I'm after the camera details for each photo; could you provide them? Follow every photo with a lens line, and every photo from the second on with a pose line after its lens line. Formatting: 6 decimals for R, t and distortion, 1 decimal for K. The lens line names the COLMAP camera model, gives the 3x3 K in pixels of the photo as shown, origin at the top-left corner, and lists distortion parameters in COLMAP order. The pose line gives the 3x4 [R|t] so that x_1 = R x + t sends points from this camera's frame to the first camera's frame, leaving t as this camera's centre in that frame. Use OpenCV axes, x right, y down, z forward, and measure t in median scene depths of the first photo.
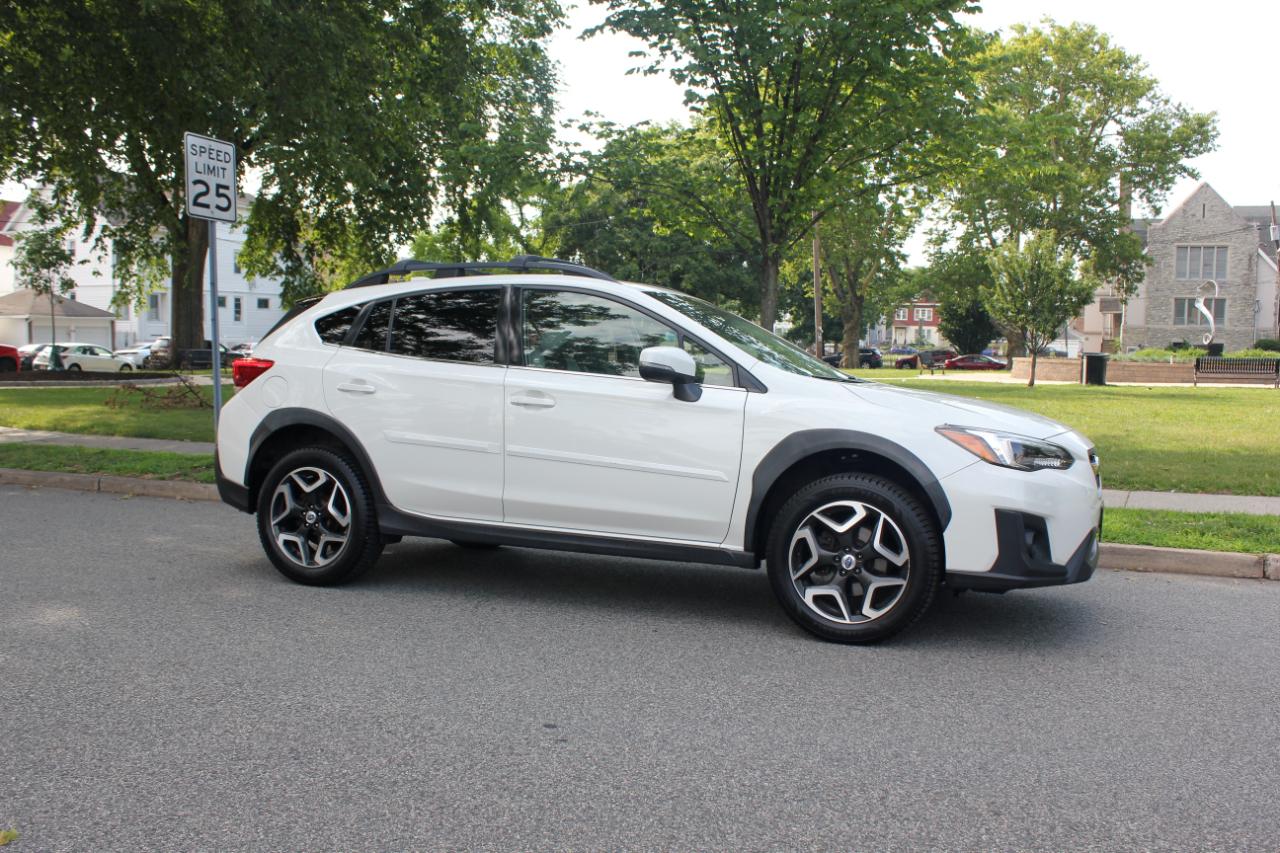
lens RADIAL K [[1165.9, 0, 642.2], [0, 1165.9, 428.7], [0, 0, 1]] dist [-0.146347, 0.138863]
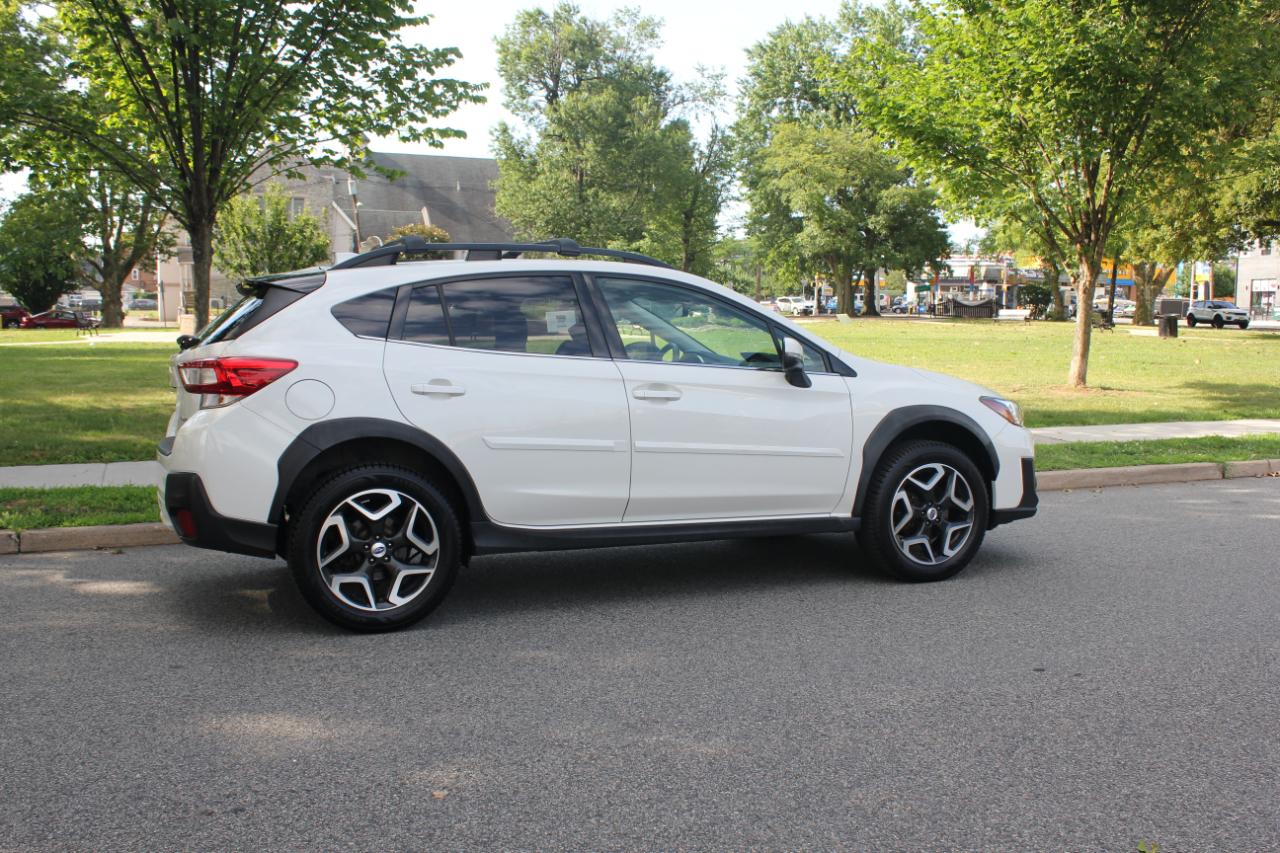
lens RADIAL K [[1230.9, 0, 641.5], [0, 1230.9, 430.1], [0, 0, 1]] dist [-0.138645, 0.146618]
pose [[0.710209, -0.075208, 0.699962, -0.086263], [0.048612, 0.997143, 0.057816, -0.005657], [-0.702311, -0.007035, 0.711836, 0.028503]]
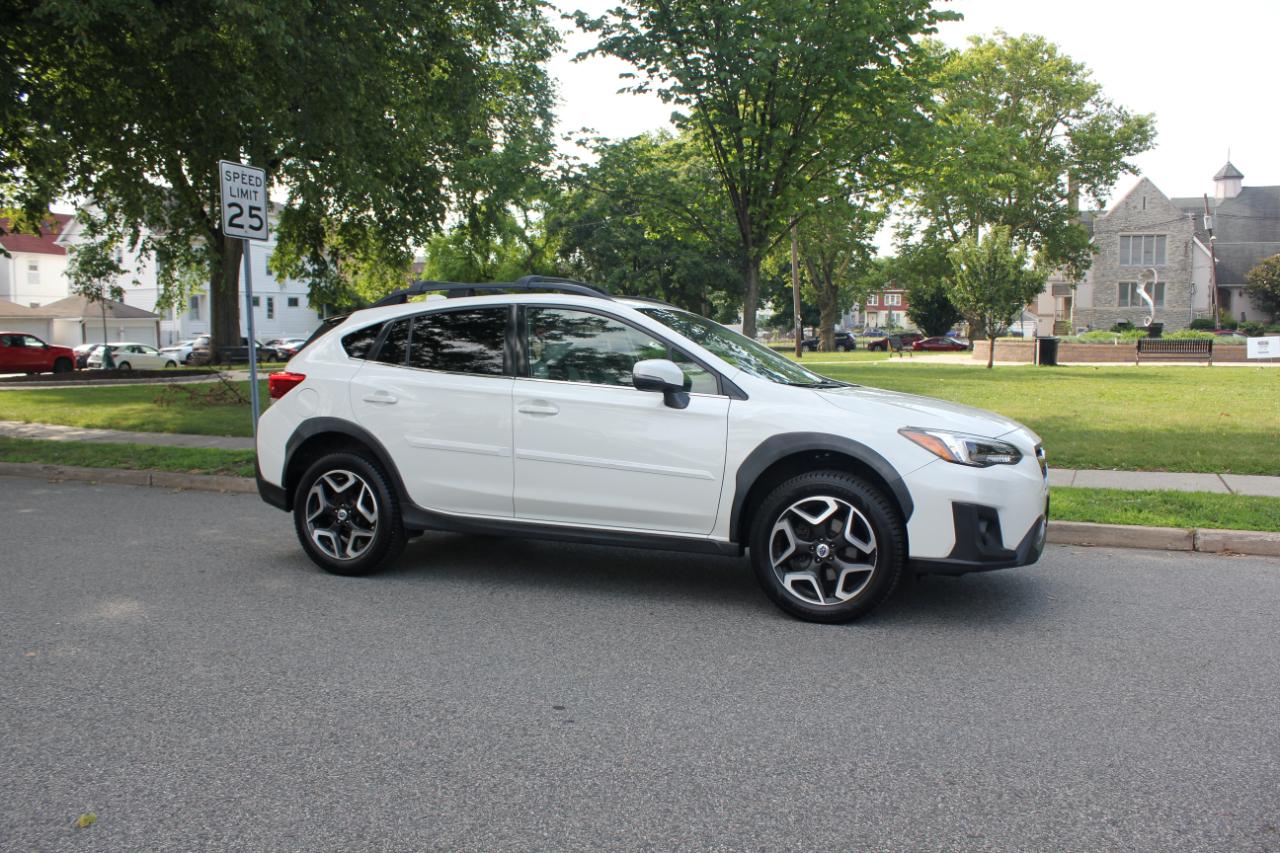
lens RADIAL K [[1058.4, 0, 642.2], [0, 1058.4, 431.2], [0, 0, 1]] dist [-0.161207, 0.136664]
pose [[0.999828, -0.018431, 0.002275, 0.000313], [0.018376, 0.999582, 0.022315, -0.002448], [-0.002685, -0.022270, 0.999748, -0.001355]]
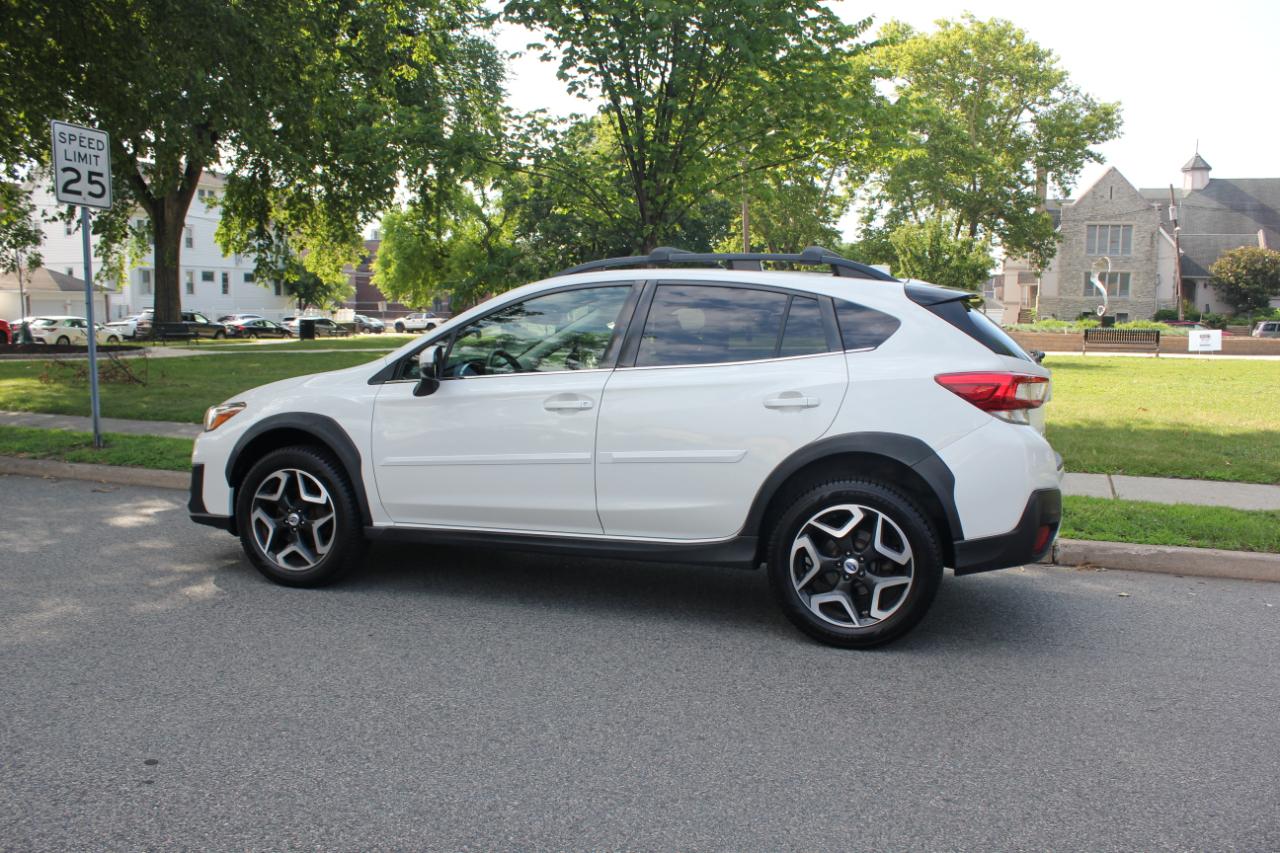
lens RADIAL K [[1060.9, 0, 639.8], [0, 1060.9, 433.0], [0, 0, 1]] dist [-0.160933, 0.137037]
pose [[0.999629, -0.004429, 0.026871, 0.020912], [0.003323, 0.999151, 0.041070, -0.003020], [-0.027030, -0.040965, 0.998795, 0.012080]]
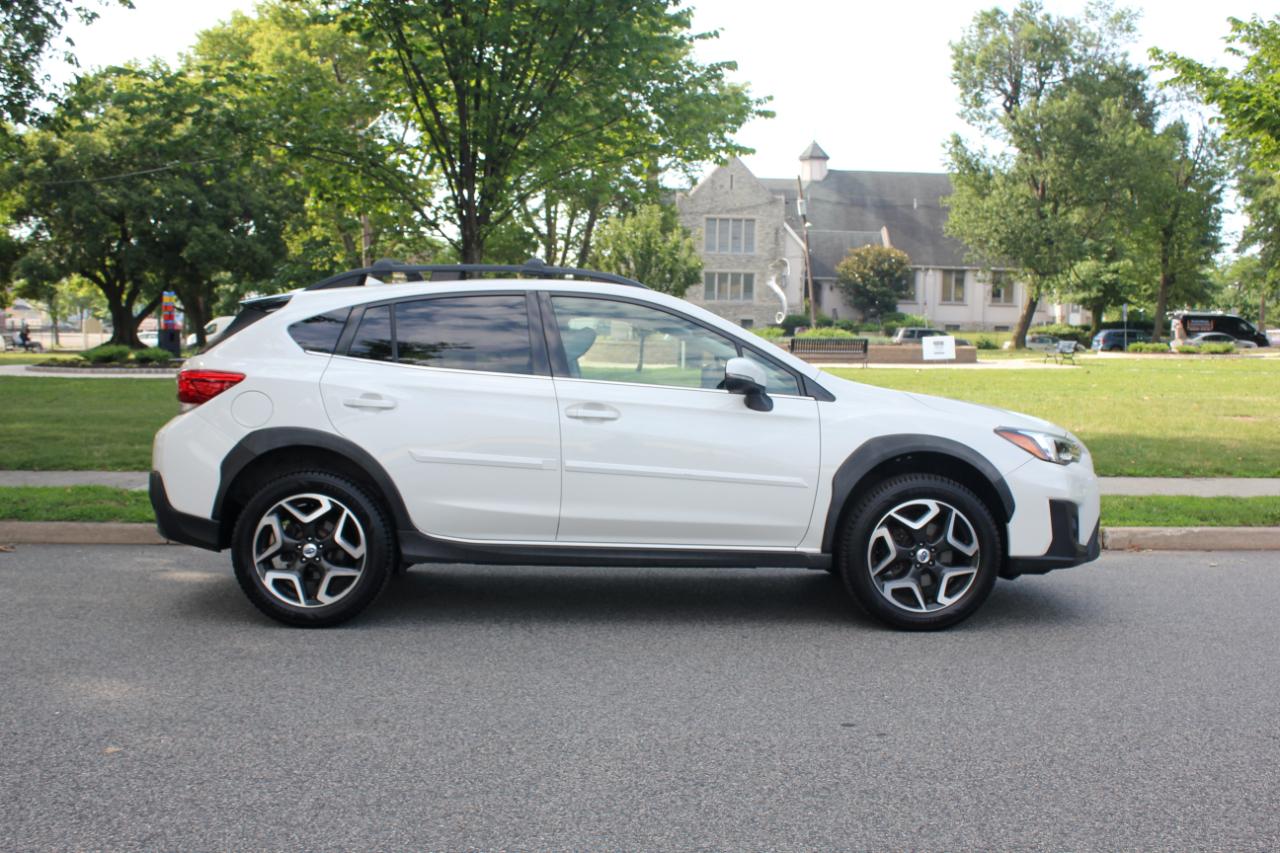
lens RADIAL K [[1323.0, 0, 642.2], [0, 1323.0, 427.2], [0, 0, 1]] dist [-0.131199, 0.167440]
pose [[0.917439, -0.031356, 0.396639, -0.051202], [0.028179, 0.999507, 0.013837, -0.002775], [-0.396877, -0.001518, 0.917871, -0.002468]]
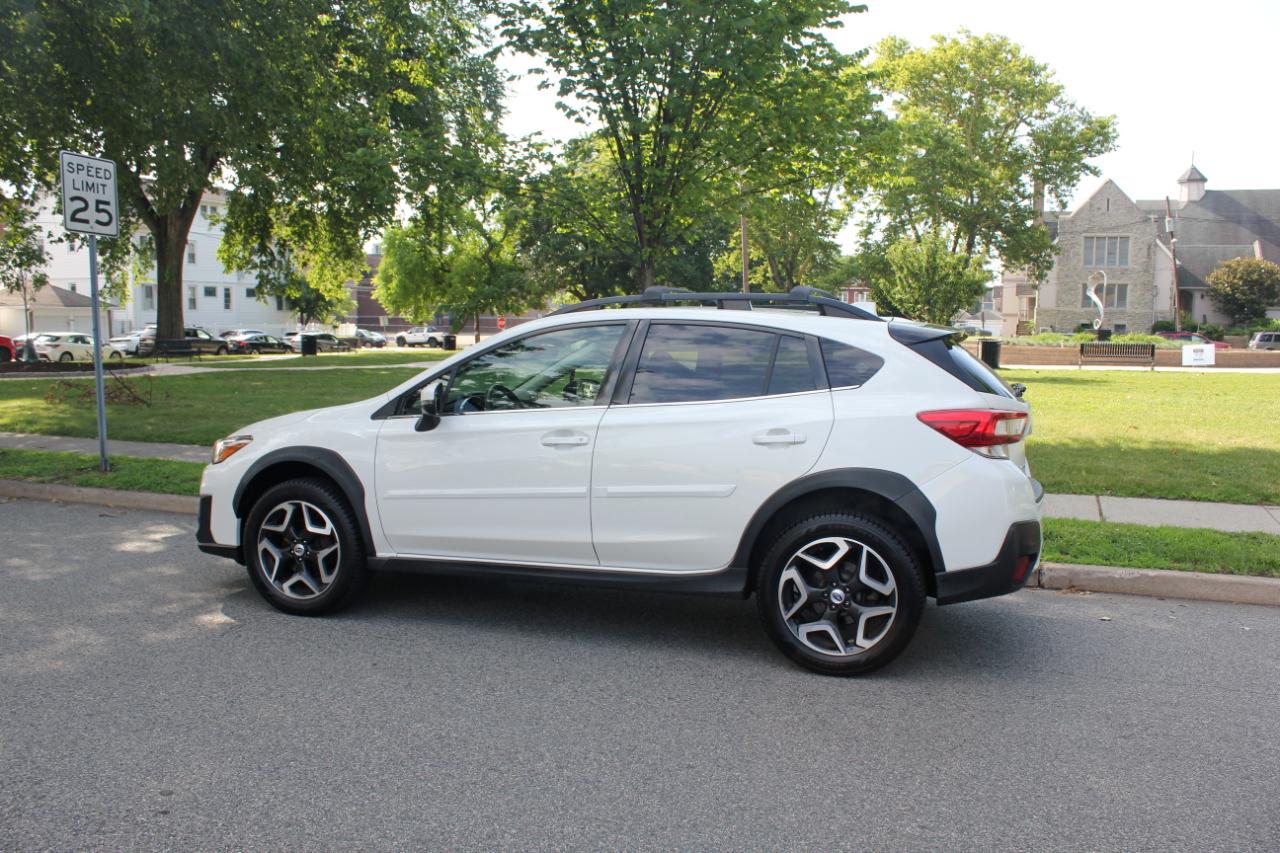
lens RADIAL K [[1058.4, 0, 642.2], [0, 1058.4, 431.2], [0, 0, 1]] dist [-0.161207, 0.136664]
pose [[0.999568, -0.008119, 0.028256, 0.021494], [0.007324, 0.999578, 0.028125, -0.005144], [-0.028472, -0.027906, 0.999205, 0.009086]]
